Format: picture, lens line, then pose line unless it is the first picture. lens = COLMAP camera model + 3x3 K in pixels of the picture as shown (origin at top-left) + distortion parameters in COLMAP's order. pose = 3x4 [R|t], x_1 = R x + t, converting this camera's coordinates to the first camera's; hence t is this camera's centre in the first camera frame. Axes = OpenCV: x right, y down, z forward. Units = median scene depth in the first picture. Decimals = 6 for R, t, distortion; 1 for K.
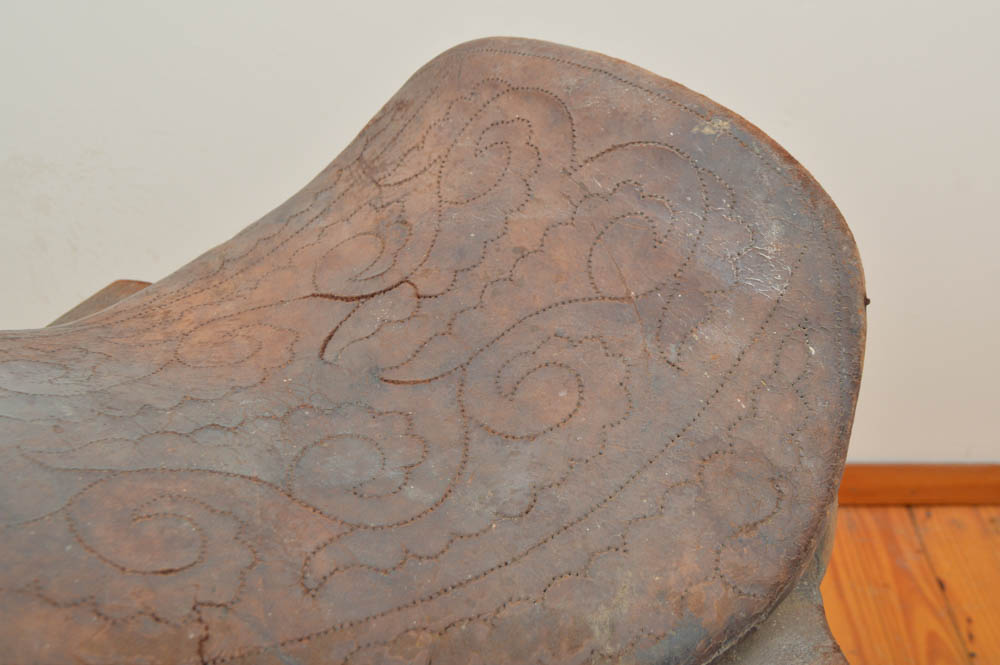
lens RADIAL K [[1208.7, 0, 500.0], [0, 1208.7, 332.5], [0, 0, 1]] dist [-0.017902, -0.013820]
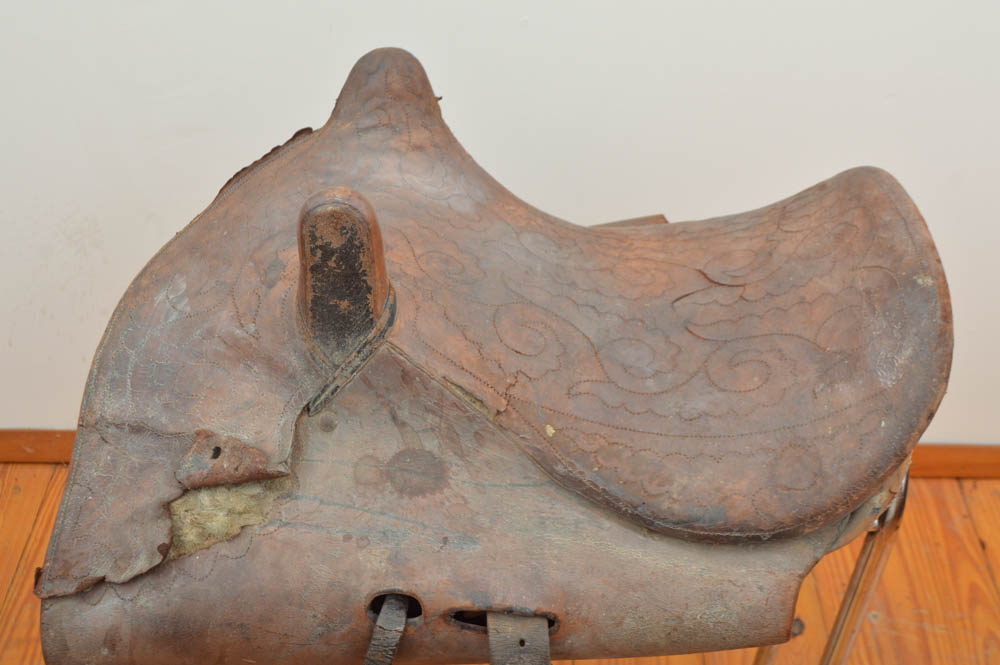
lens RADIAL K [[1162.2, 0, 500.0], [0, 1162.2, 332.5], [0, 0, 1]] dist [-0.005313, 0.018923]
pose [[0.728838, 0.453441, -0.513017, 0.613215], [-0.414961, 0.888520, 0.195807, -0.184665], [0.544613, 0.070170, 0.835747, -0.615279]]
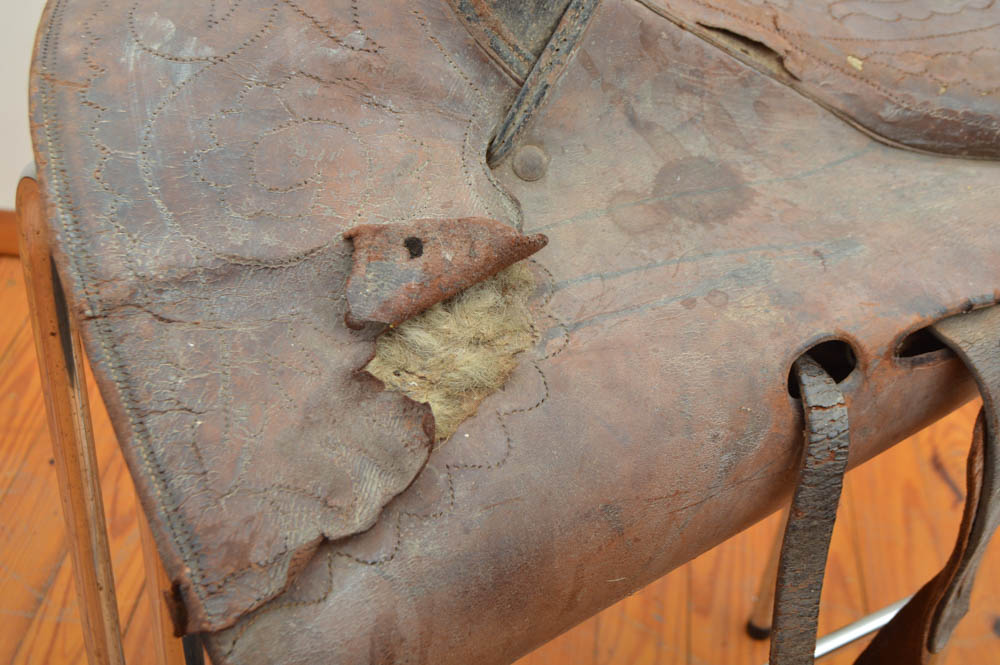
lens RADIAL K [[1361.0, 0, 500.0], [0, 1361.0, 332.5], [0, 0, 1]] dist [0.003776, 0.019049]
pose [[0.988614, 0.115369, -0.096607, -0.289611], [-0.118777, 0.992459, -0.030289, 0.553861], [0.092384, 0.041419, 0.994862, -0.455917]]
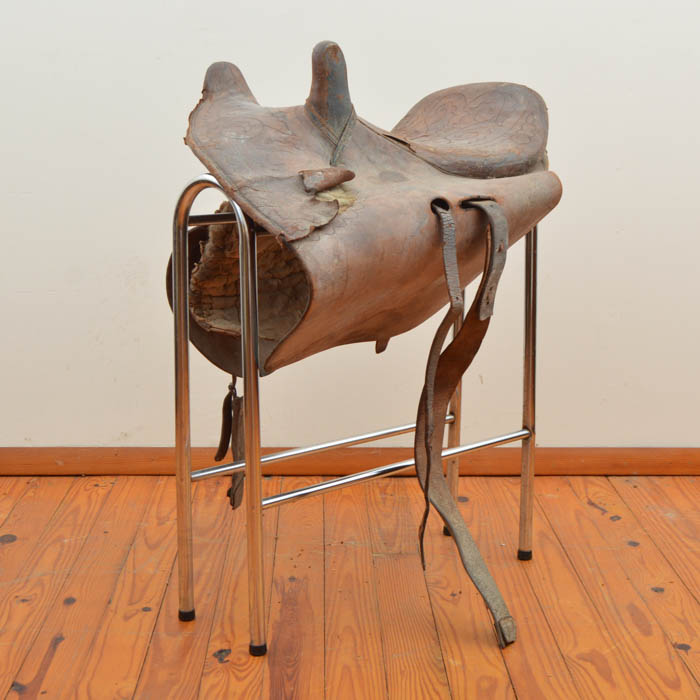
lens RADIAL K [[1248.0, 0, 350.0], [0, 1248.0, 350.0], [0, 0, 1]] dist [-0.013610, -0.042763]
pose [[0.996940, -0.028381, 0.072840, -0.638011], [0.056949, 0.901980, -0.428005, 2.316617], [-0.053553, 0.430843, 0.900836, -2.224559]]
